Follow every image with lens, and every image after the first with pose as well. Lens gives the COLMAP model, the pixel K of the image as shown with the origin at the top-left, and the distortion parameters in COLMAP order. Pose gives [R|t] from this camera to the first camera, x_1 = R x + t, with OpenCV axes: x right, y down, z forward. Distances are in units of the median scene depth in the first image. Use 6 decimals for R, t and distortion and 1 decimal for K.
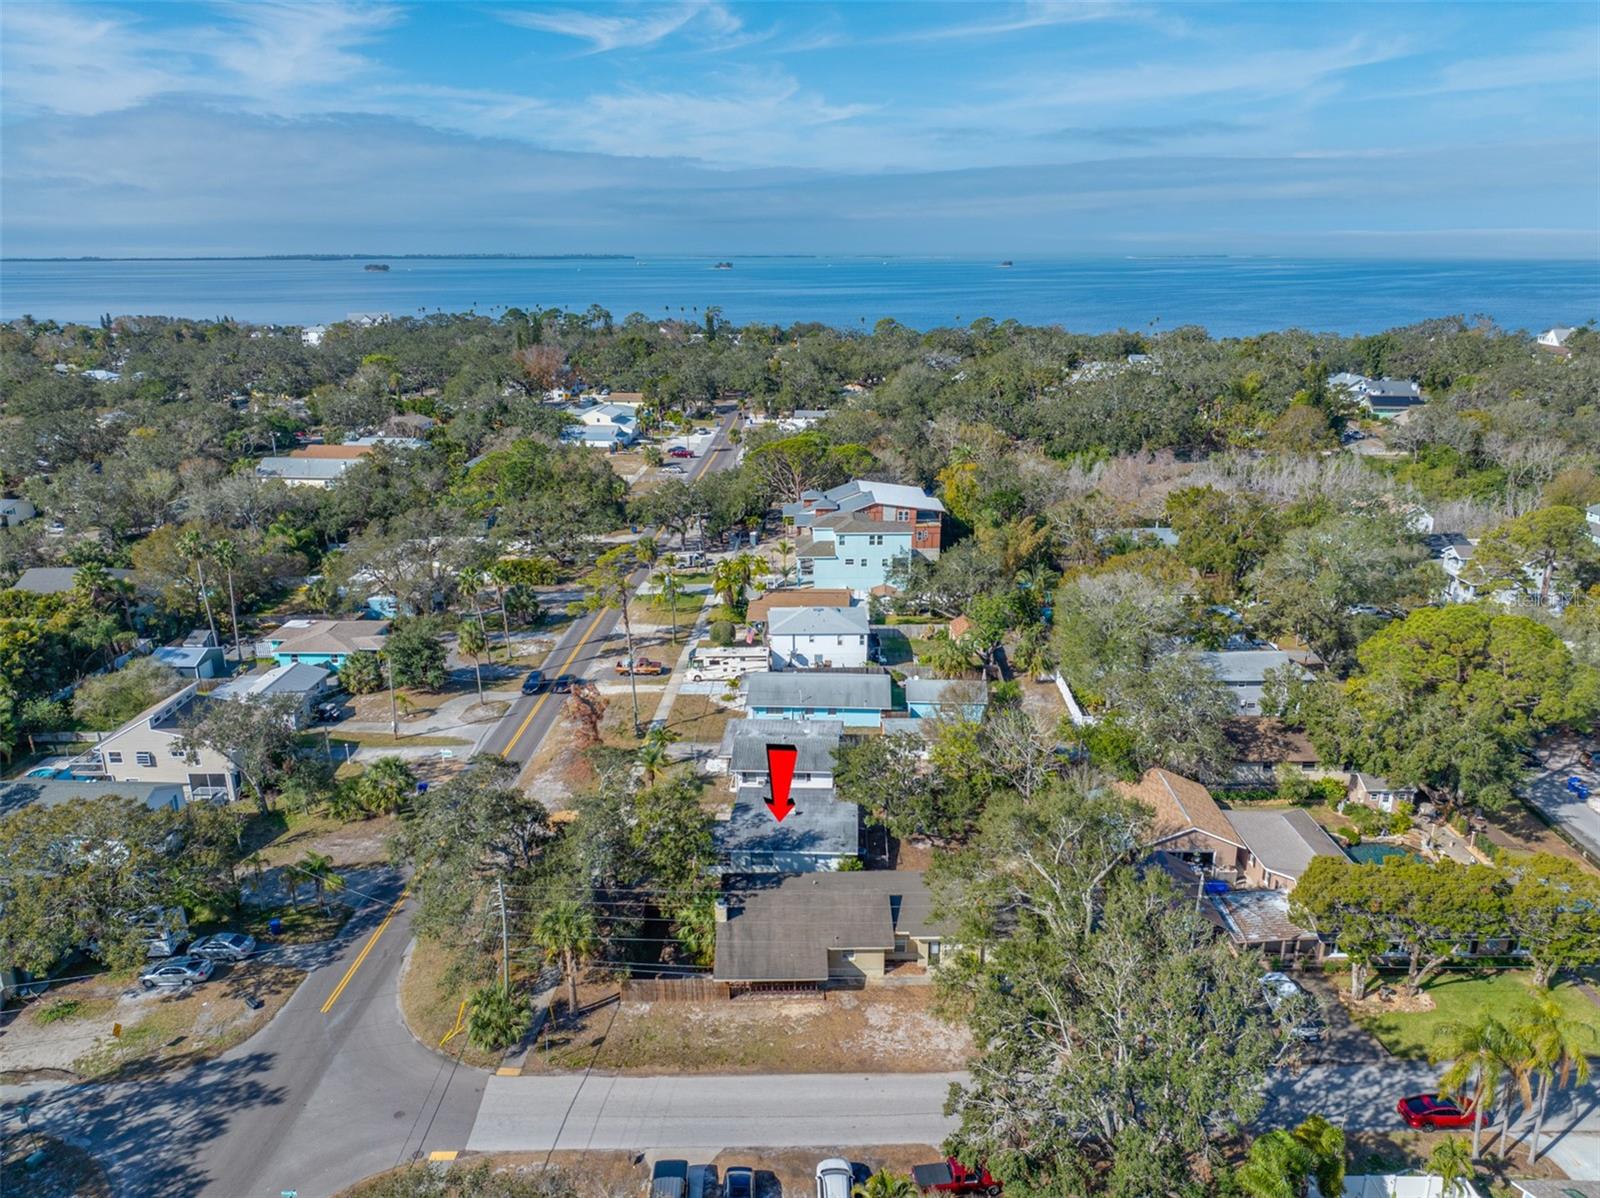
lens RADIAL K [[1116.8, 0, 800.0], [0, 1116.8, 599.0], [0, 0, 1]] dist [-0.026747, 0.031983]
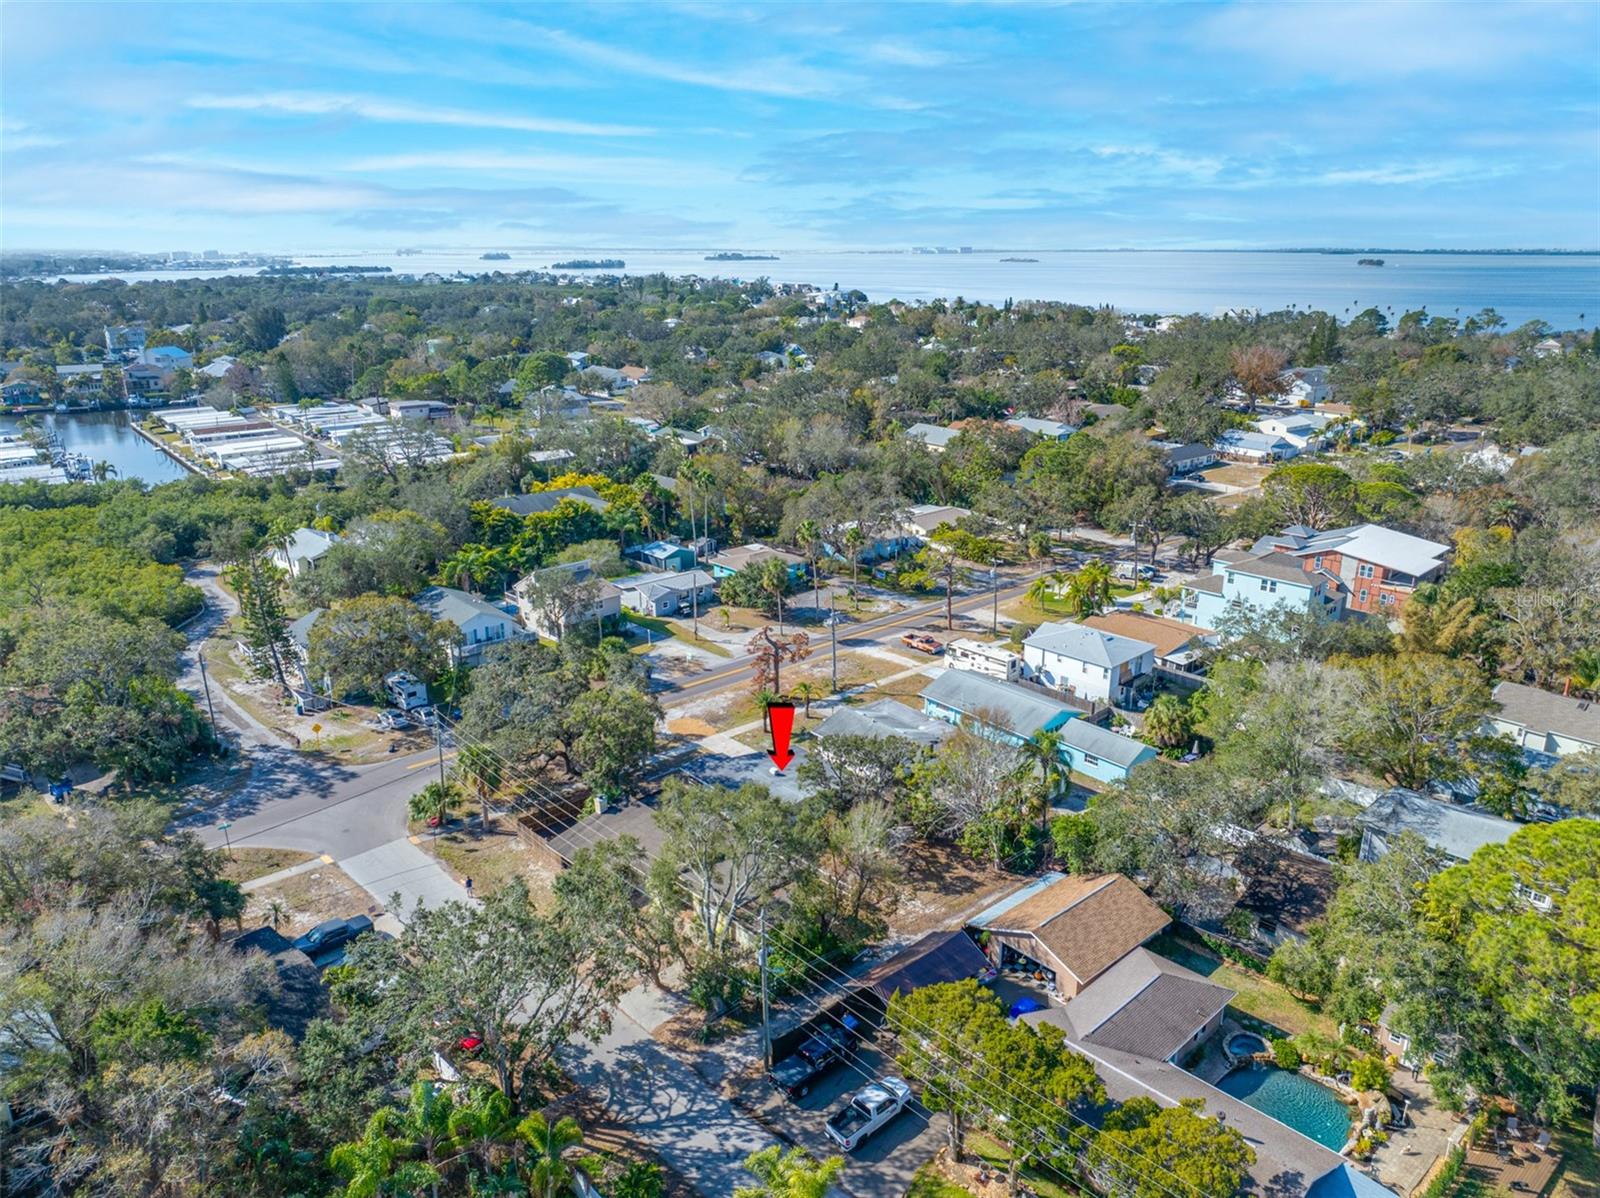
lens RADIAL K [[1116.8, 0, 800.0], [0, 1116.8, 599.0], [0, 0, 1]] dist [-0.026747, 0.031983]
pose [[0.686011, 0.222036, -0.692884, 0.511631], [-0.218382, 0.971227, 0.095016, -0.055930], [0.694045, 0.086131, 0.714761, 0.167676]]
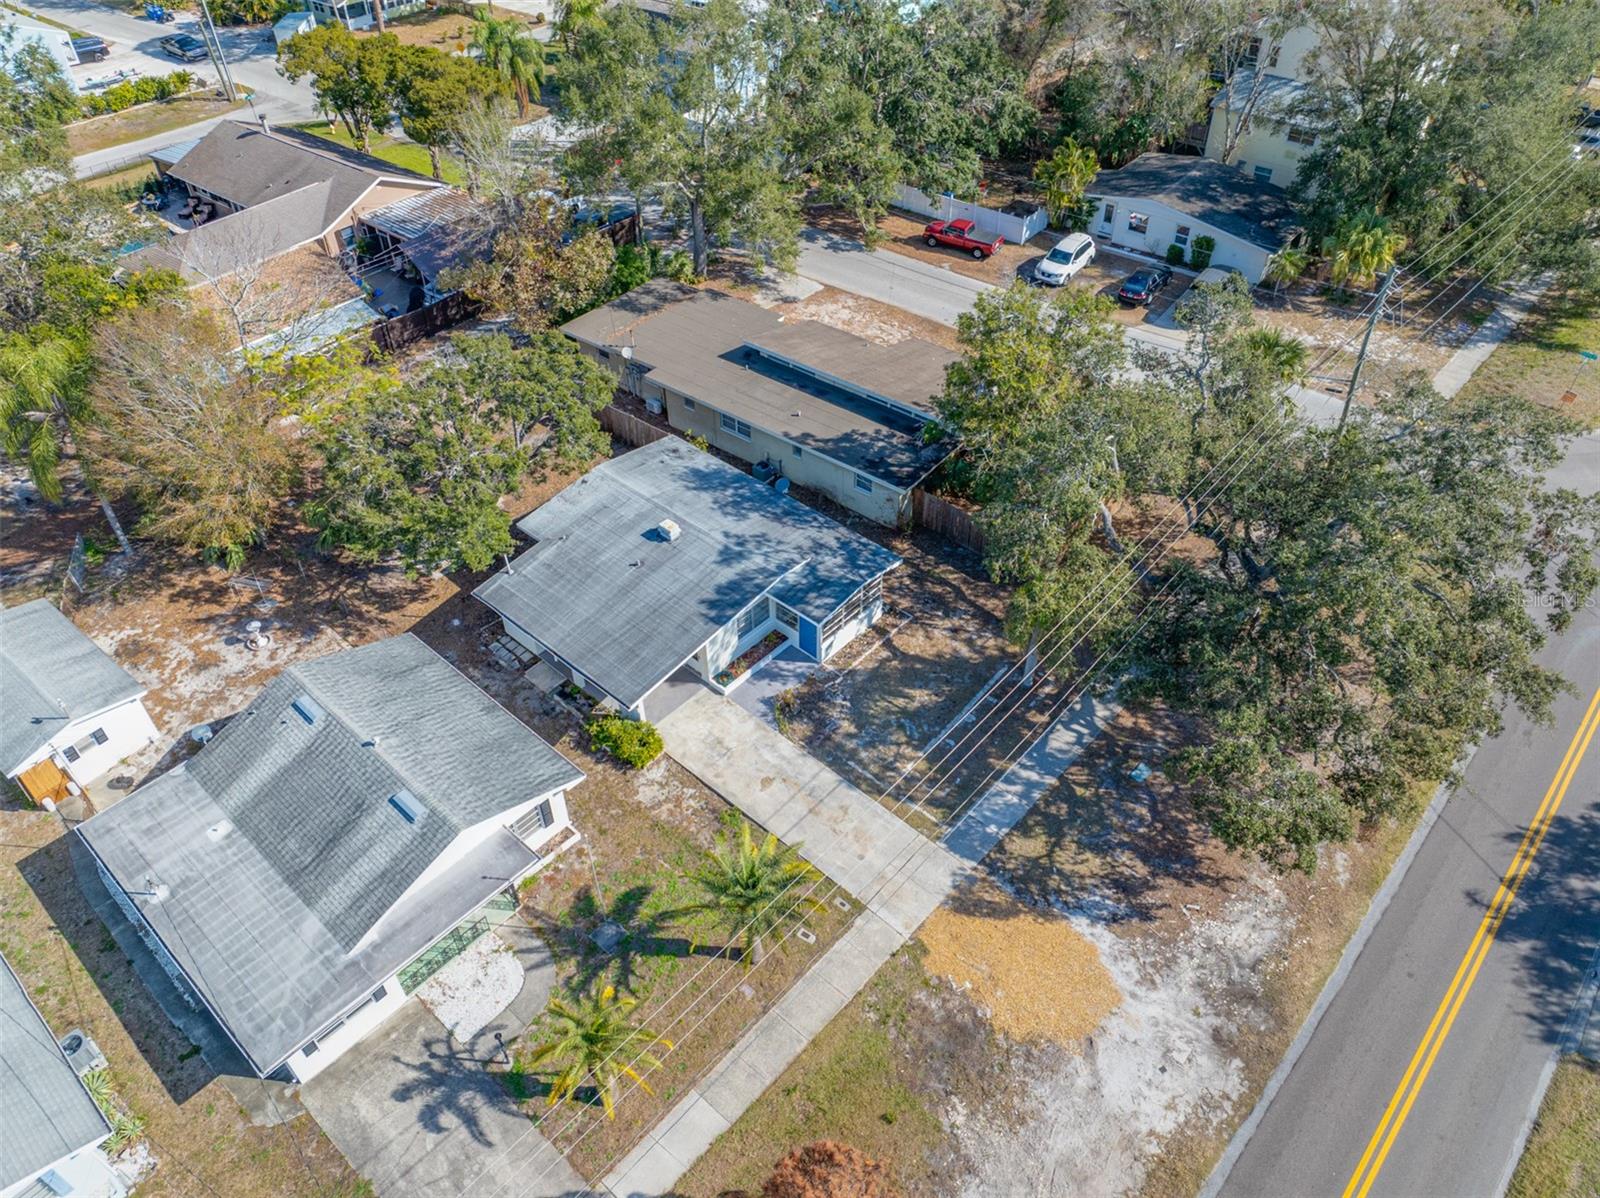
lens RADIAL K [[1113.7, 0, 800.0], [0, 1113.7, 599.0], [0, 0, 1]] dist [-0.039628, -0.001127]
pose [[-0.779014, -0.407850, 0.476230, -0.202963], [0.198227, 0.560373, 0.804170, -0.111895], [-0.594847, 0.720861, -0.355691, 0.825600]]
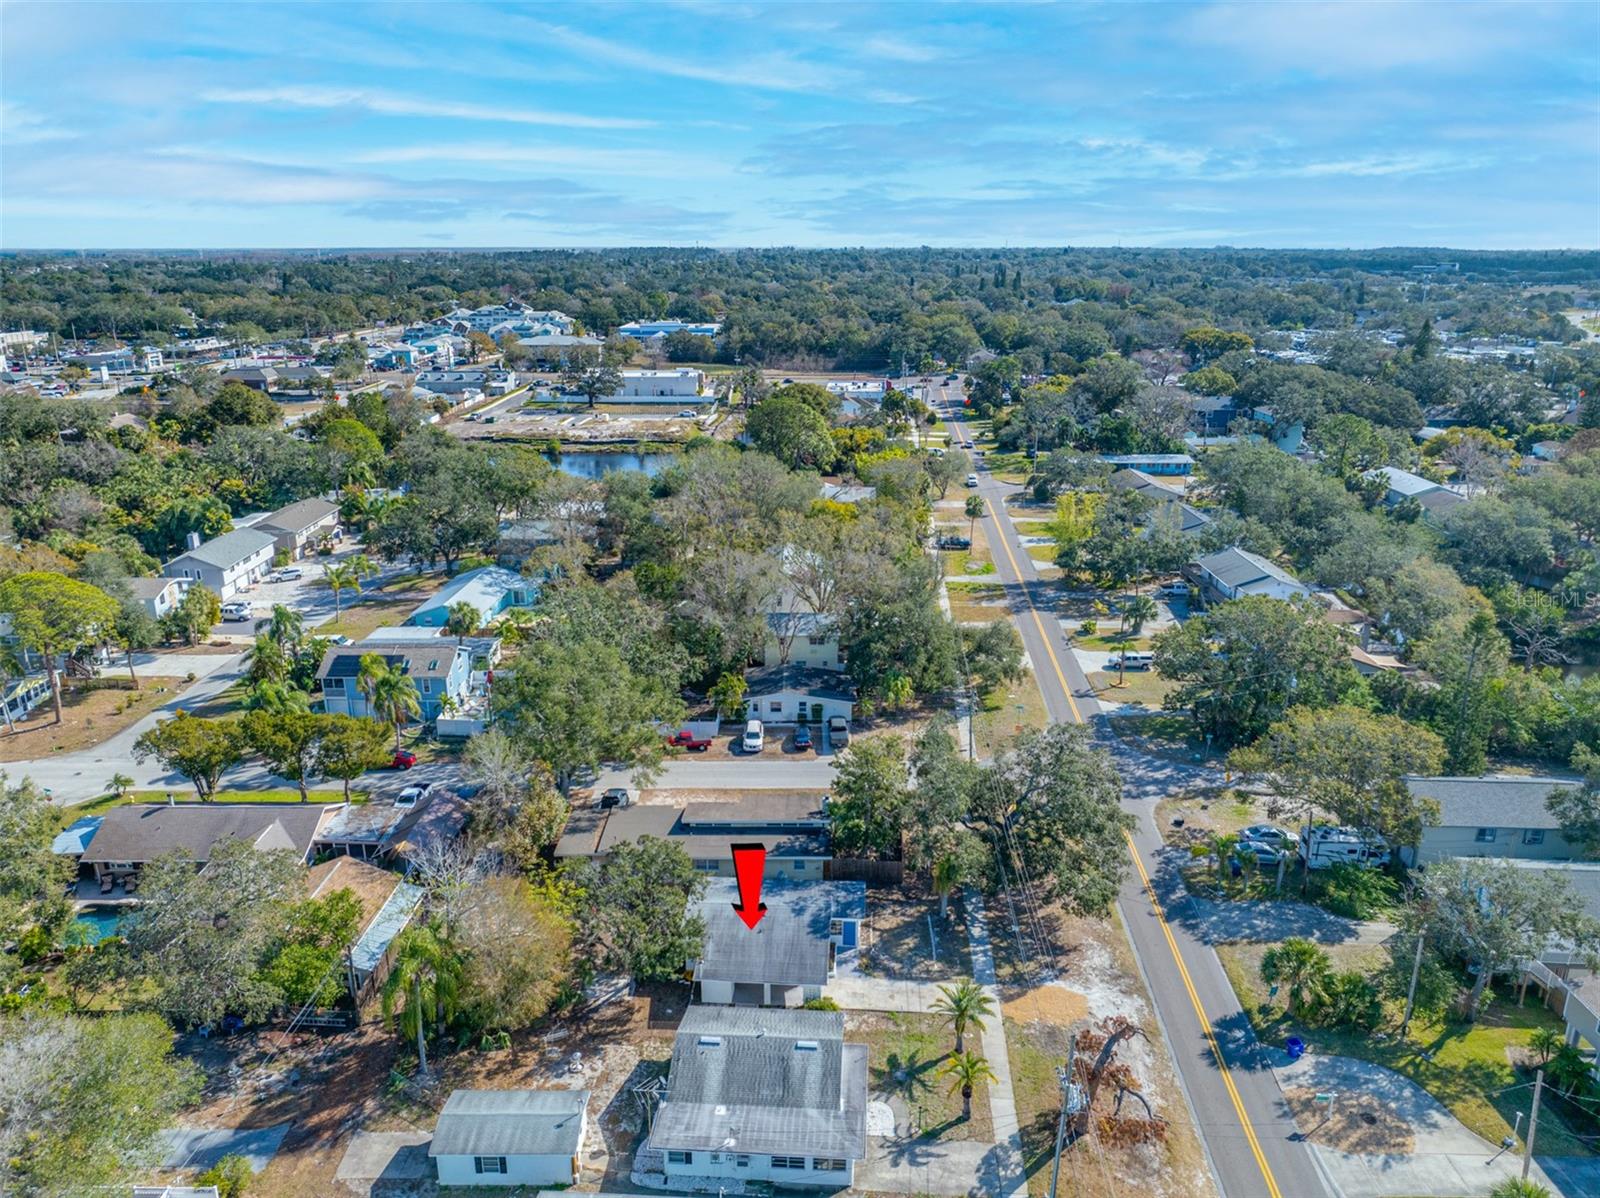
lens RADIAL K [[1116.8, 0, 800.0], [0, 1116.8, 599.0], [0, 0, 1]] dist [-0.026747, 0.031983]
pose [[-0.999753, 0.009532, 0.020101, -0.041691], [0.019234, 0.824420, 0.565652, -0.351939], [-0.011180, 0.565899, -0.824399, 1.123501]]
